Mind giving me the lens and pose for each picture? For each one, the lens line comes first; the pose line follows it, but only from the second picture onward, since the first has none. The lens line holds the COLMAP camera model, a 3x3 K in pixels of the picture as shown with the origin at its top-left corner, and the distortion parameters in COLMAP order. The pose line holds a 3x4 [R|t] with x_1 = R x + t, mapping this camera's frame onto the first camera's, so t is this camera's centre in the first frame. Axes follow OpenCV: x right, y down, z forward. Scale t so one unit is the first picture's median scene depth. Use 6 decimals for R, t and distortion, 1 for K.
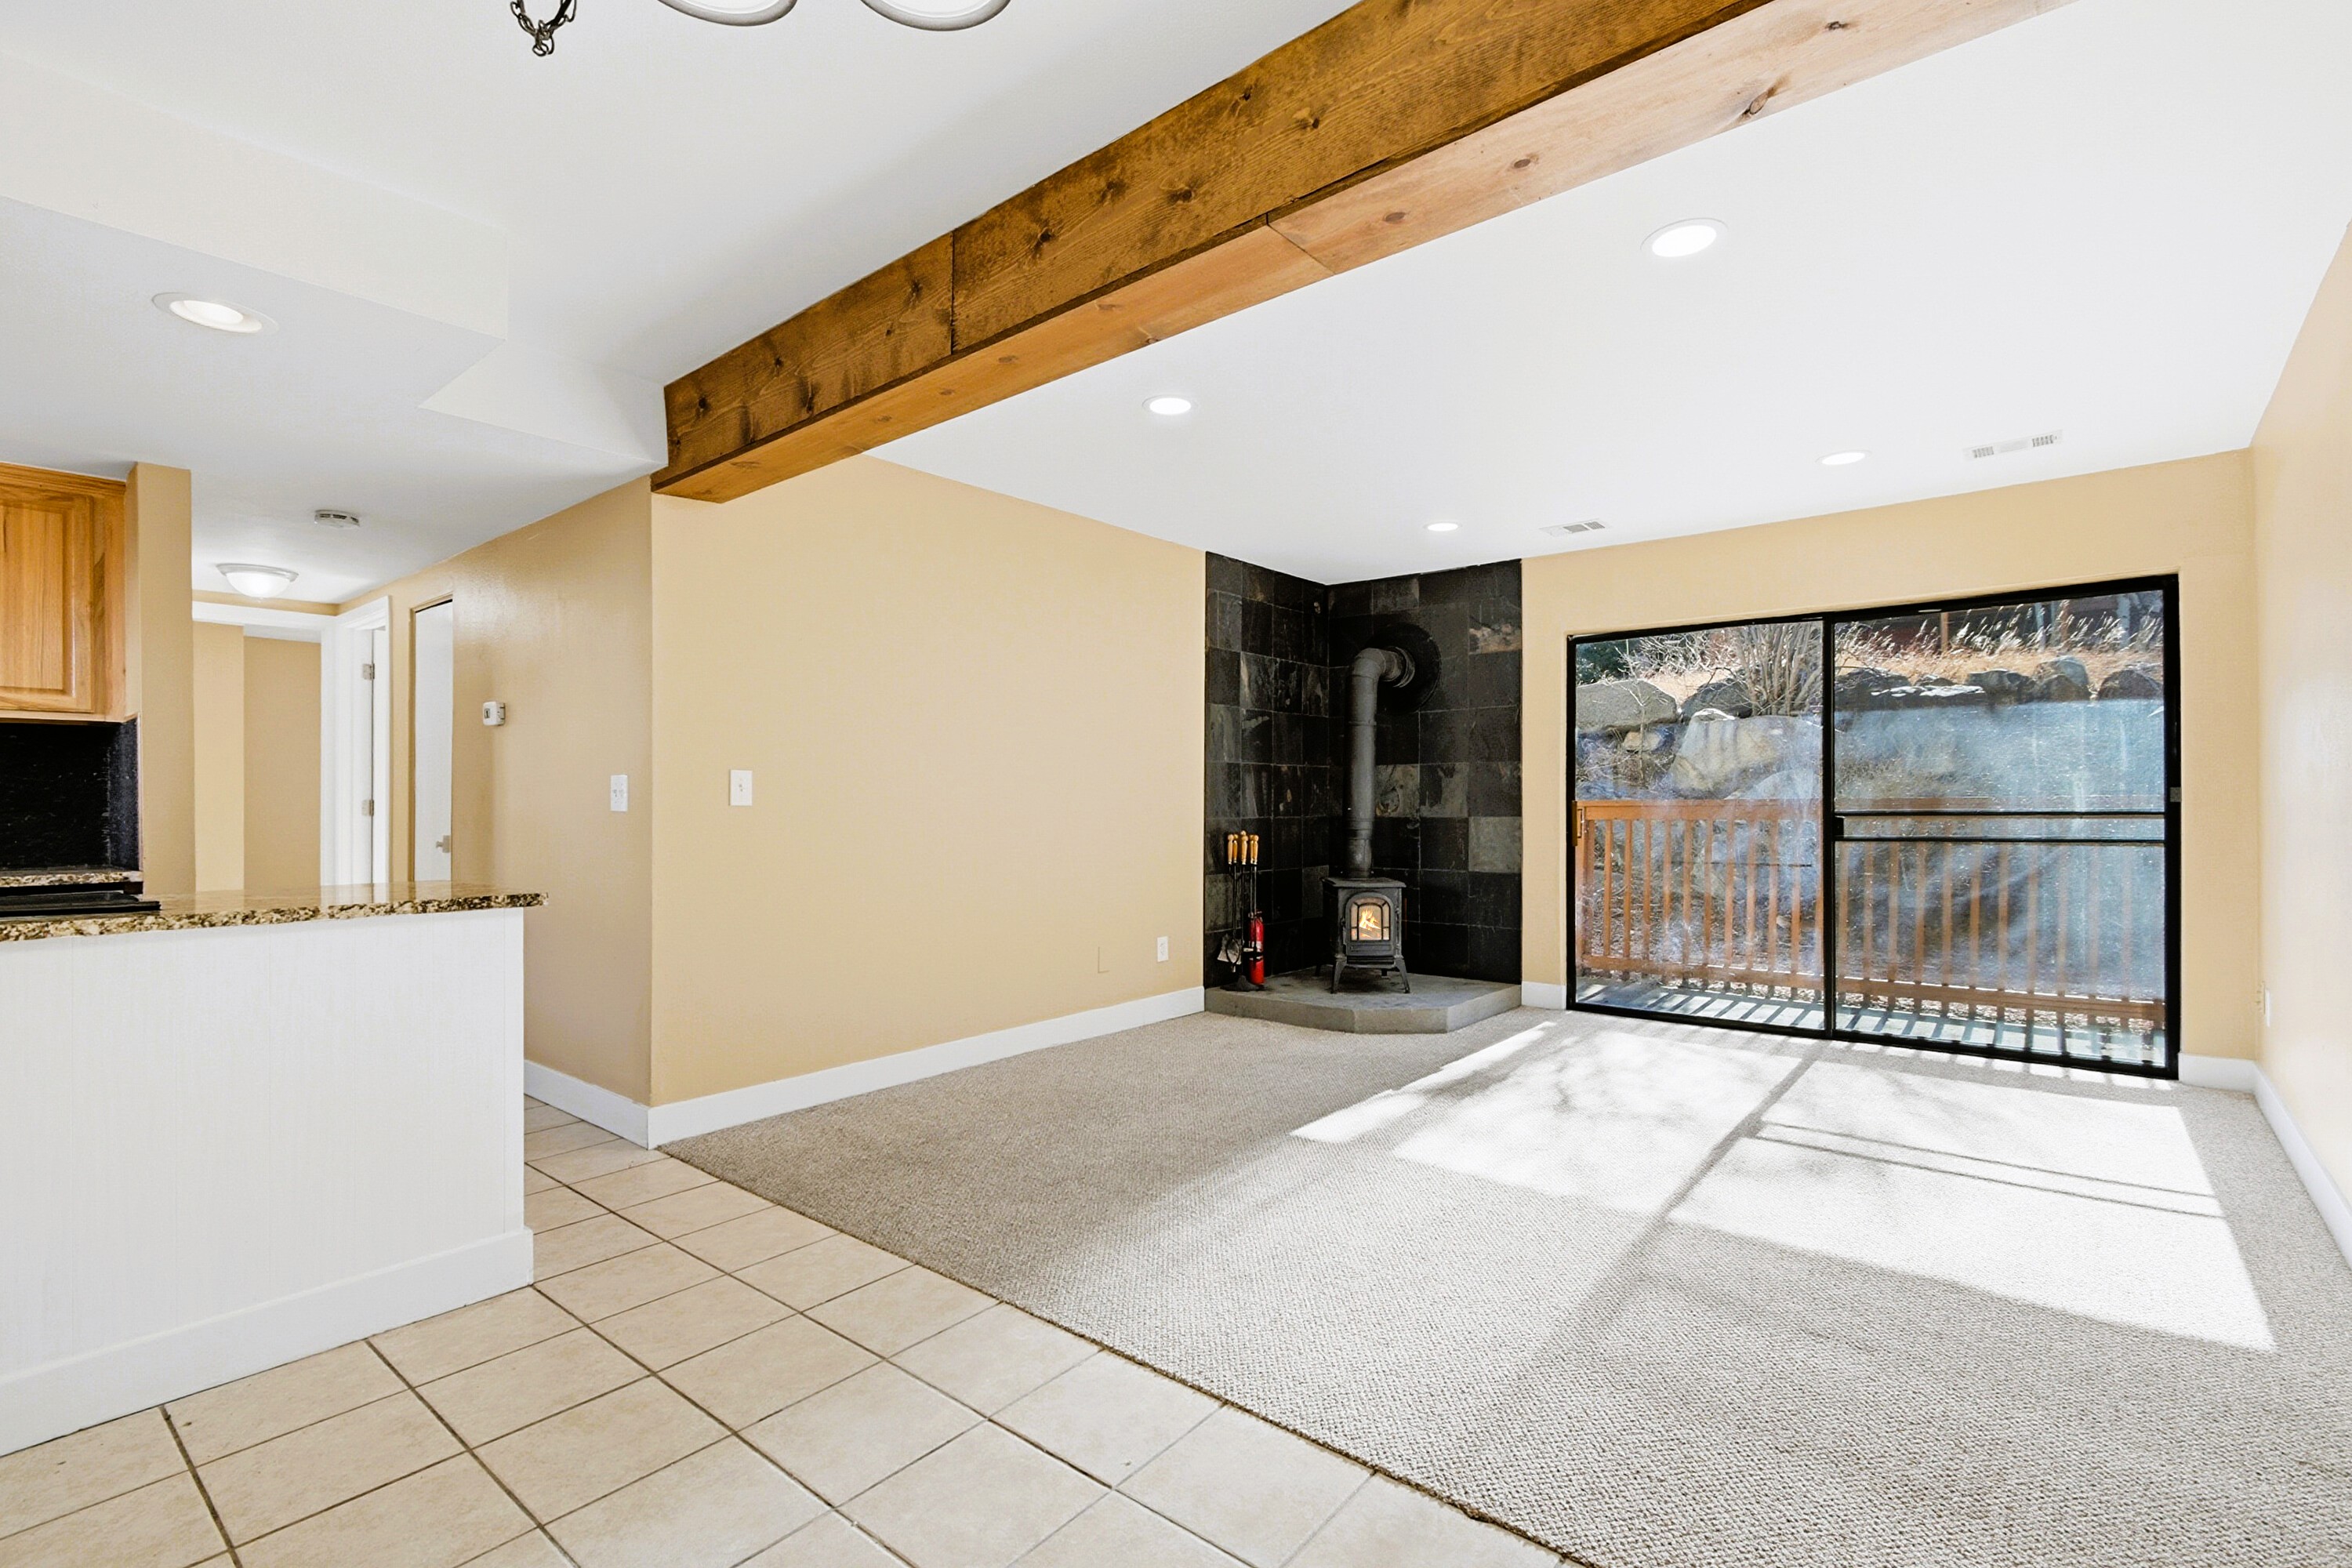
lens RADIAL K [[1071.6, 0, 1175.9], [0, 1071.6, 807.9], [0, 0, 1]] dist [0.002514, 0.000360]
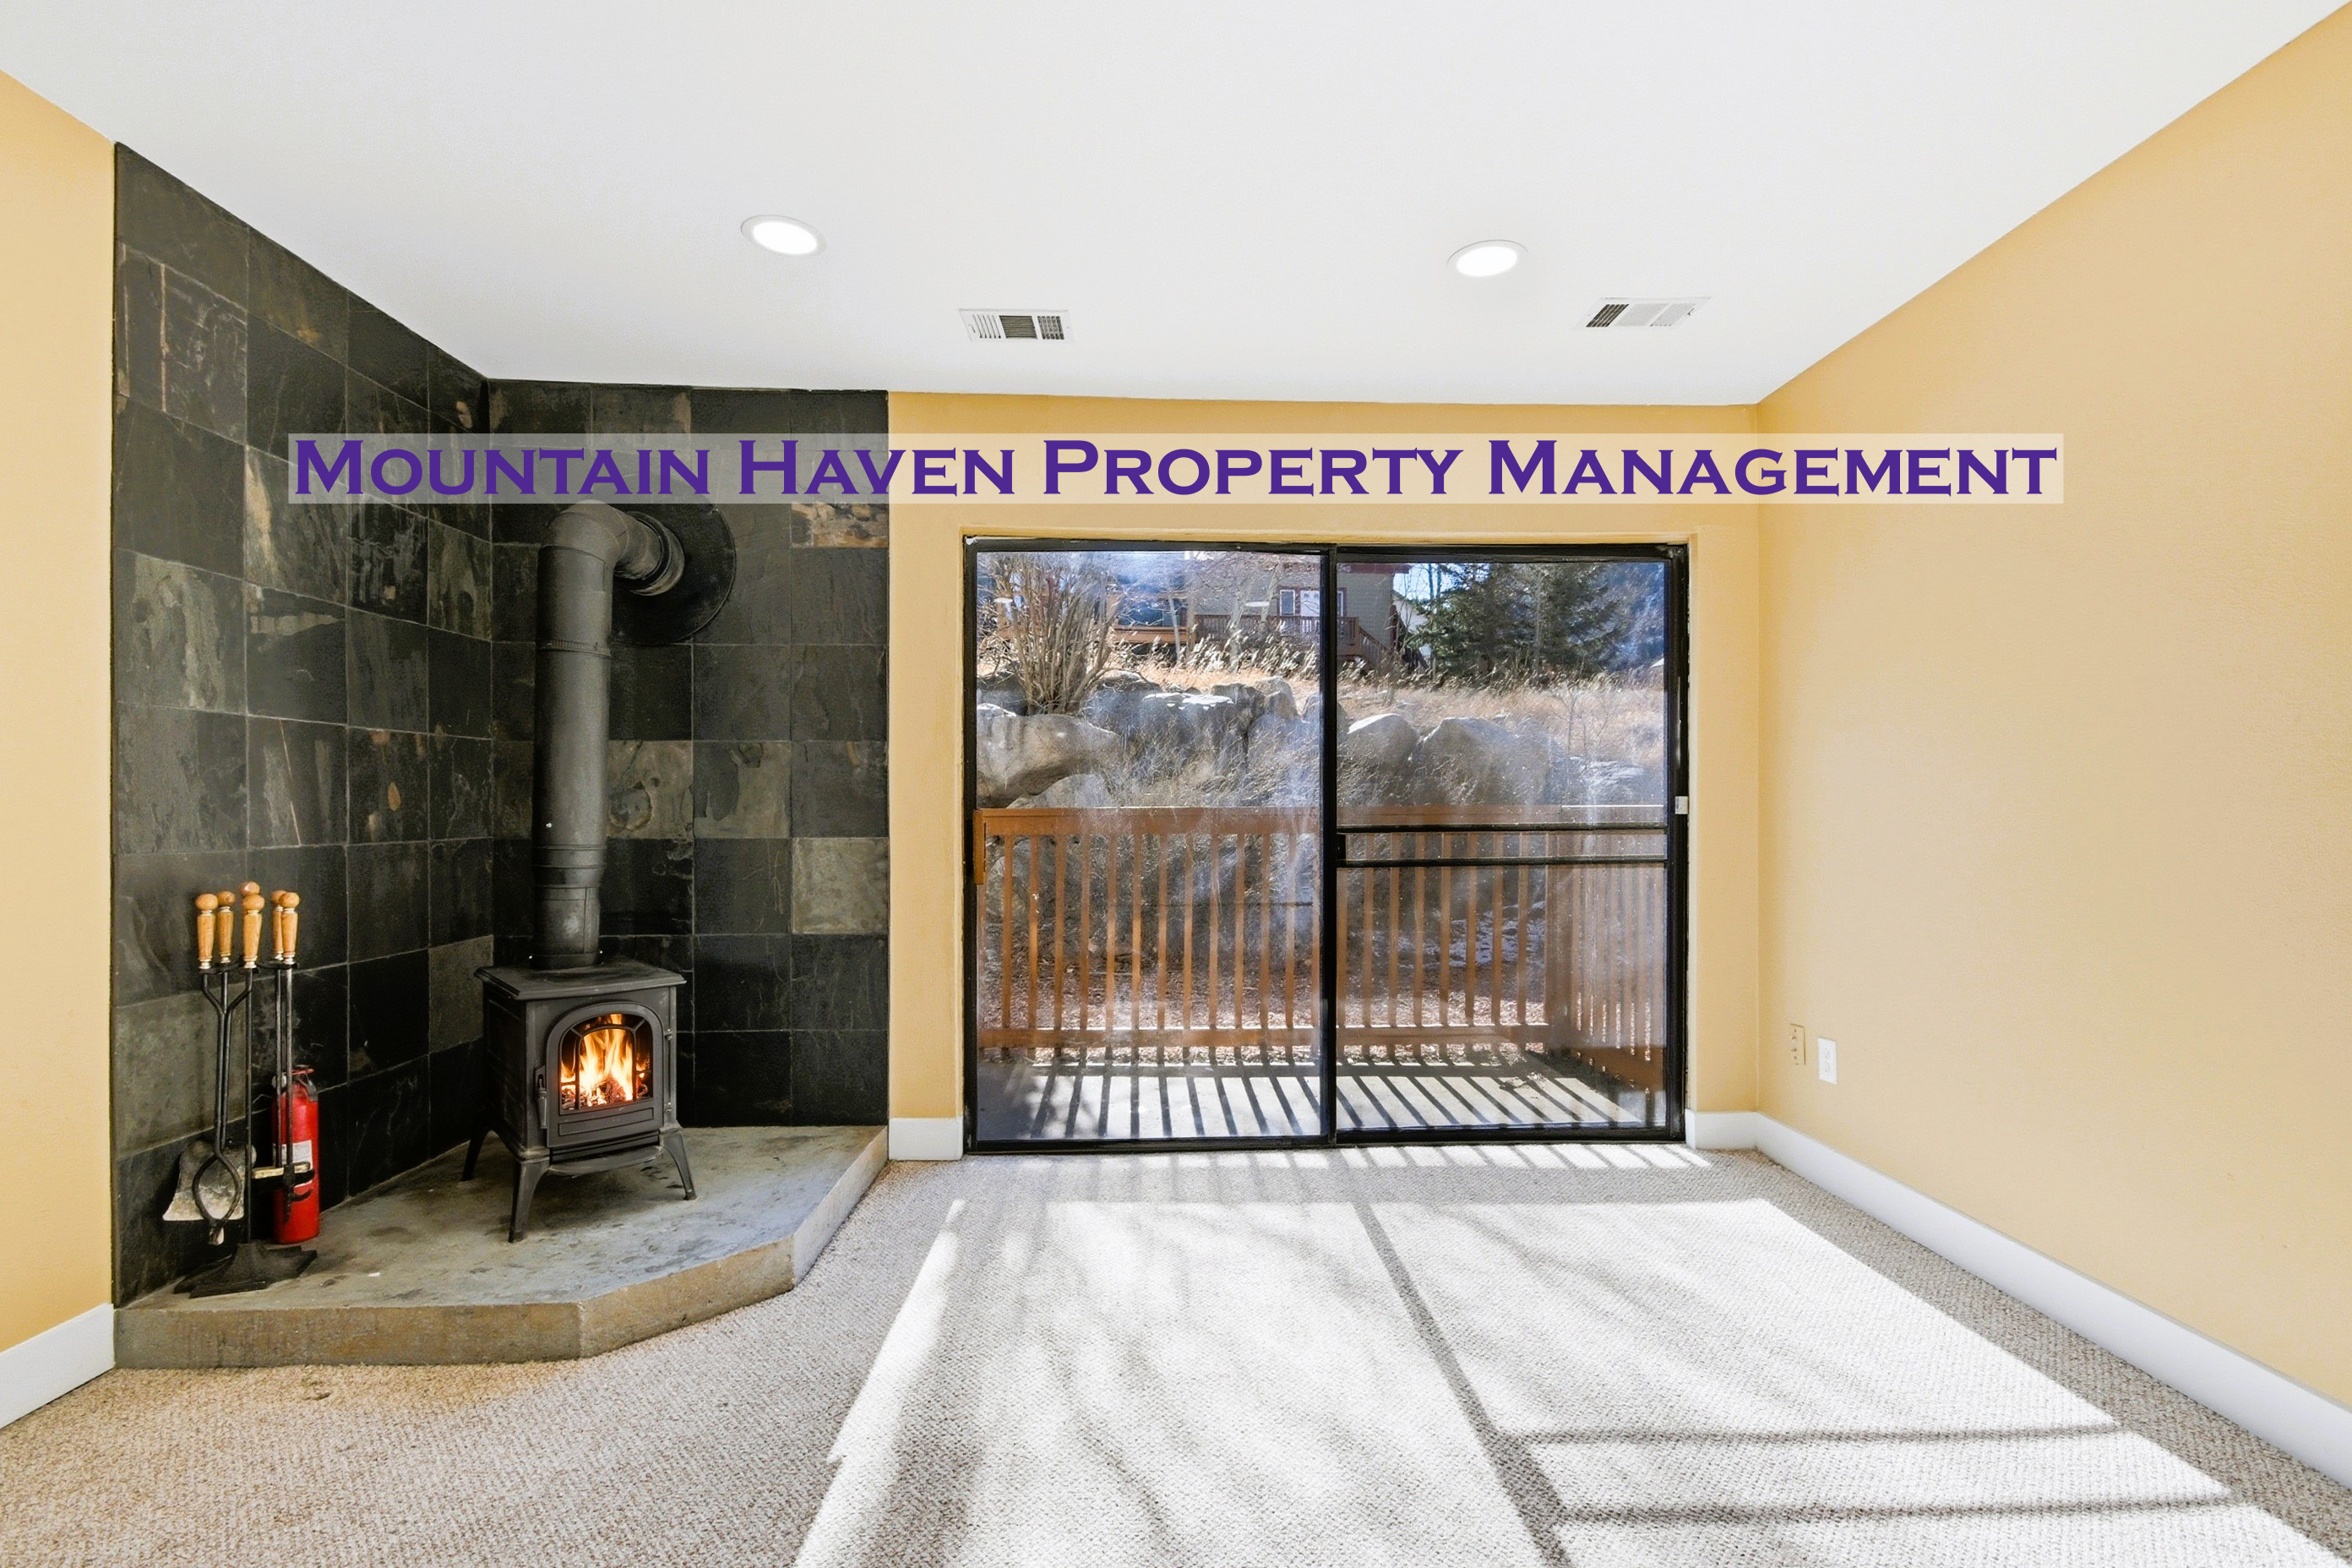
lens RADIAL K [[1063.4, 0, 1182.3], [0, 1063.4, 817.2], [0, 0, 1]] dist [0.001492, -0.000517]
pose [[0.742380, -0.002979, 0.669973, 0.055218], [-0.000353, 0.999988, 0.004836, -0.005338], [-0.669979, -0.003827, 0.742370, 0.472029]]
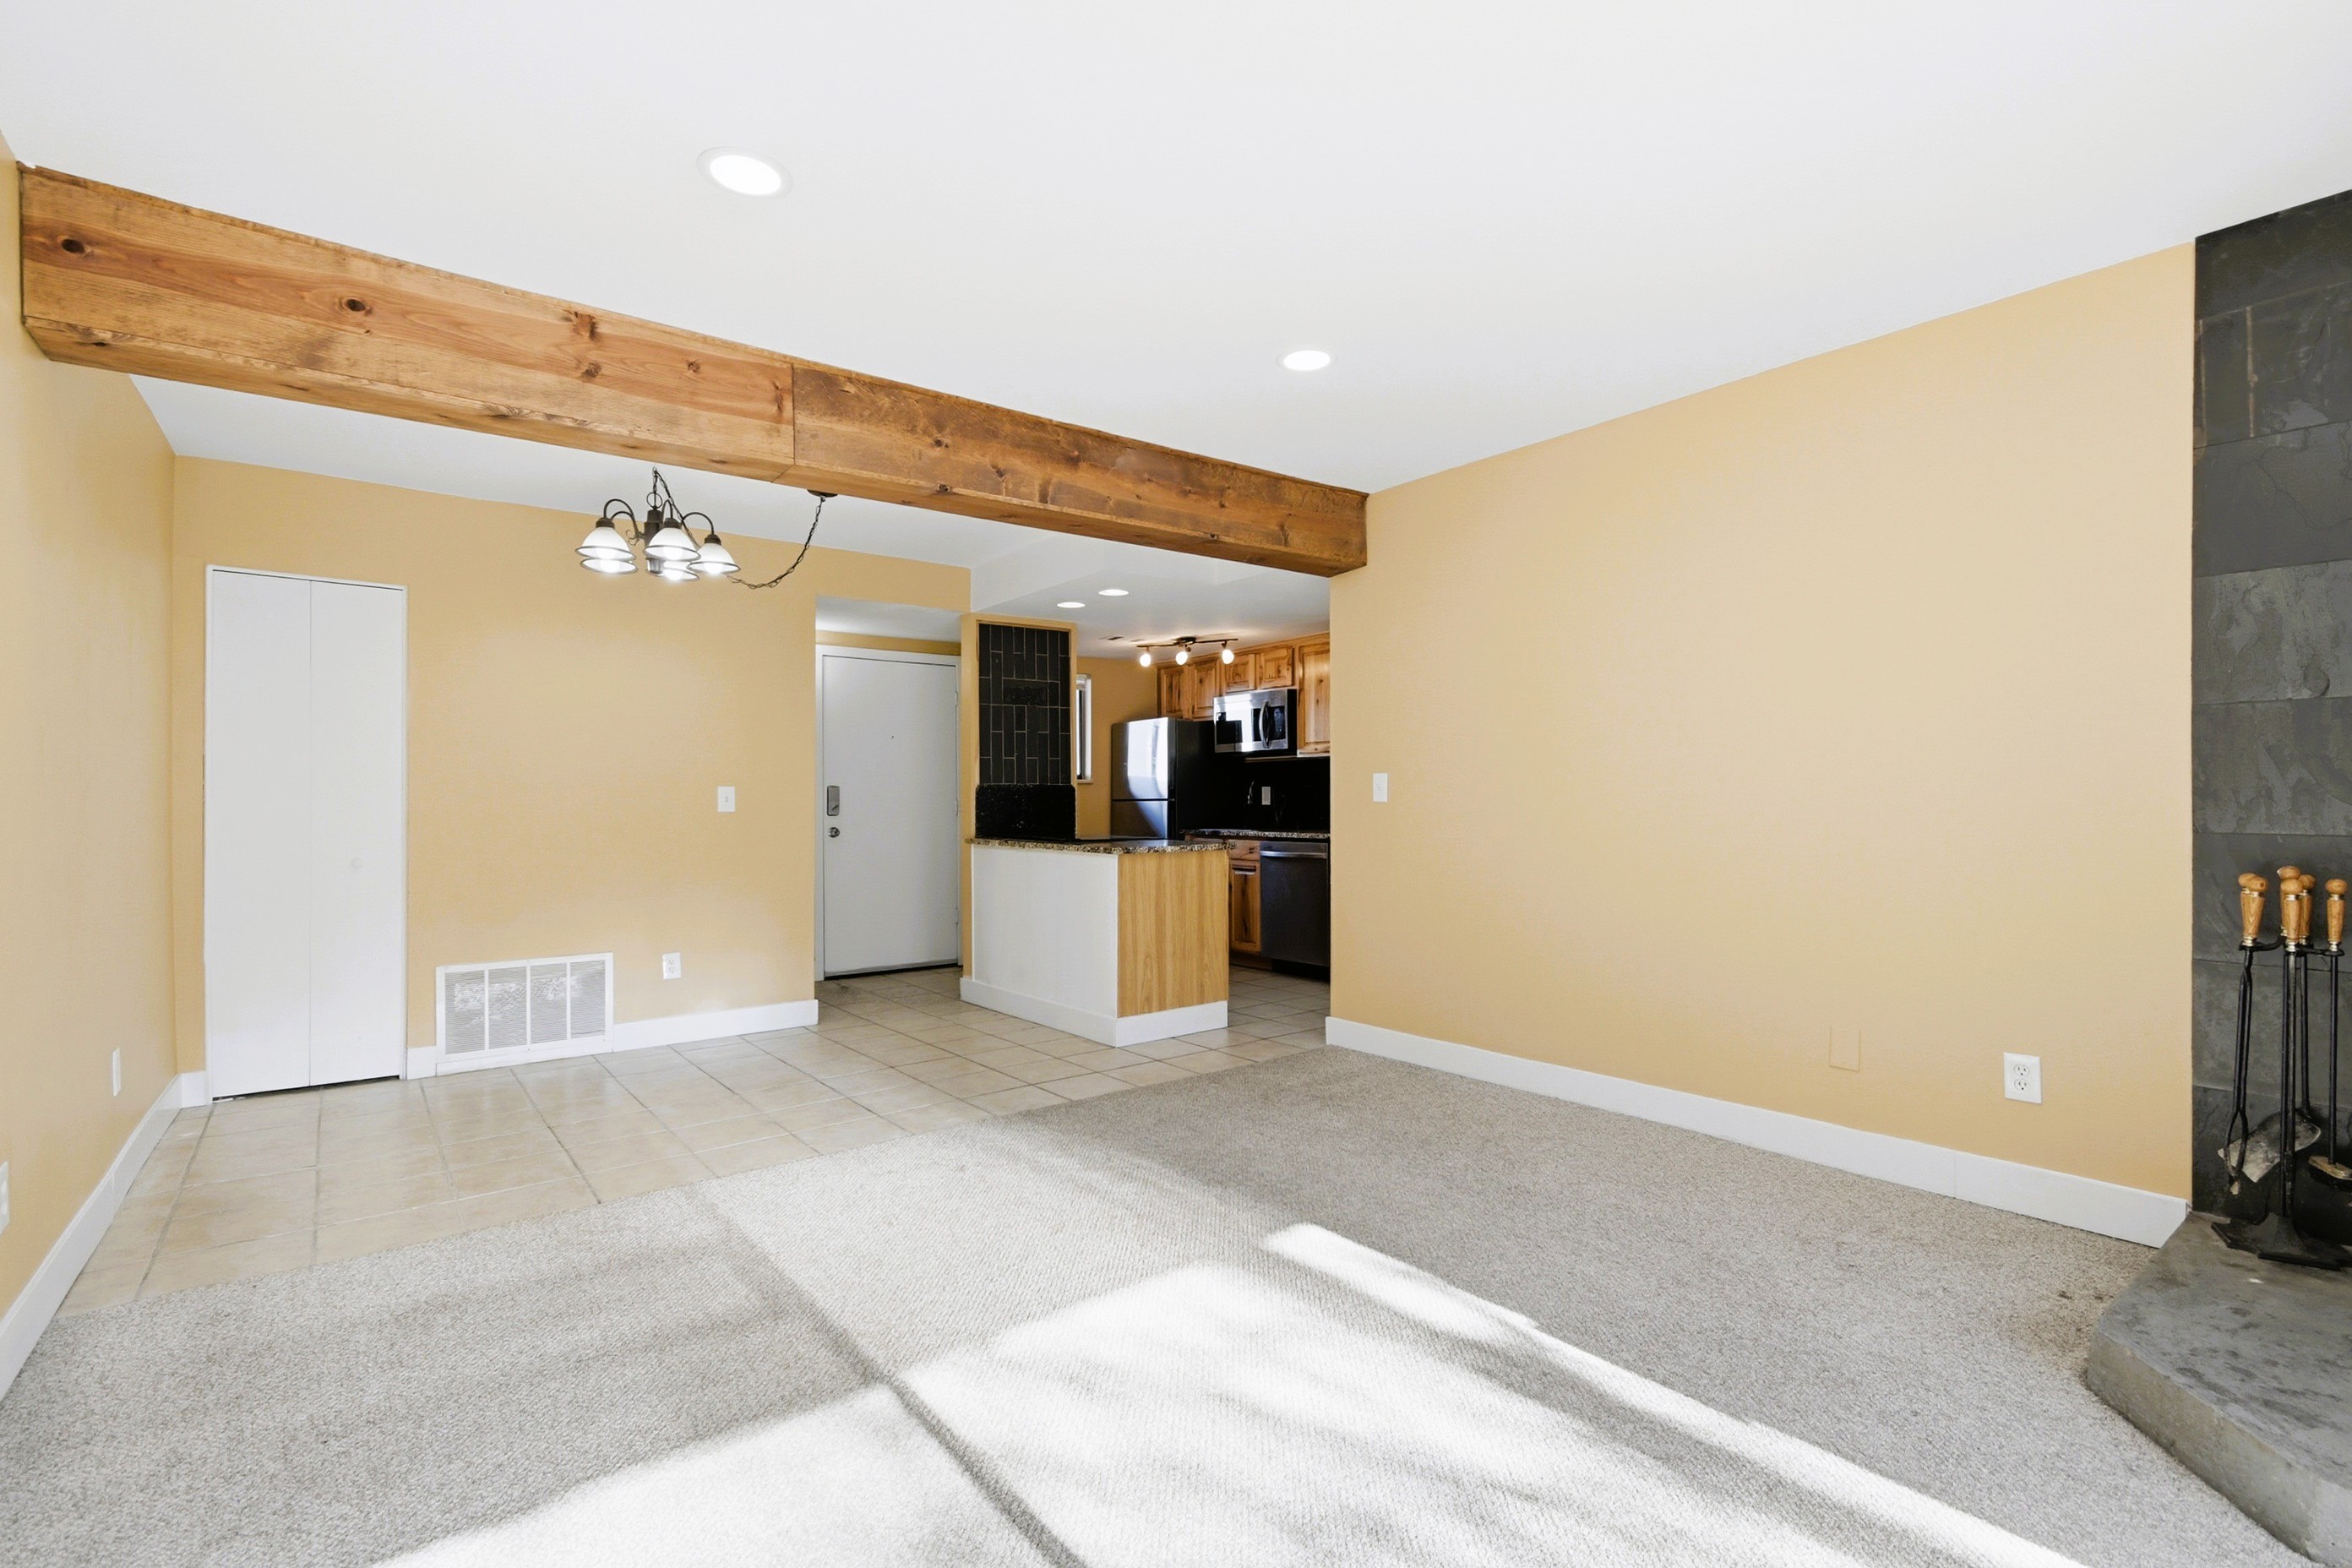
lens RADIAL K [[1063.4, 0, 1182.3], [0, 1063.4, 817.2], [0, 0, 1]] dist [0.001492, -0.000517]
pose [[-0.203878, 0.019788, -0.978796, 0.557442], [0.000244, 0.999797, 0.020162, -0.006117], [0.978996, 0.003871, -0.203842, 0.675629]]
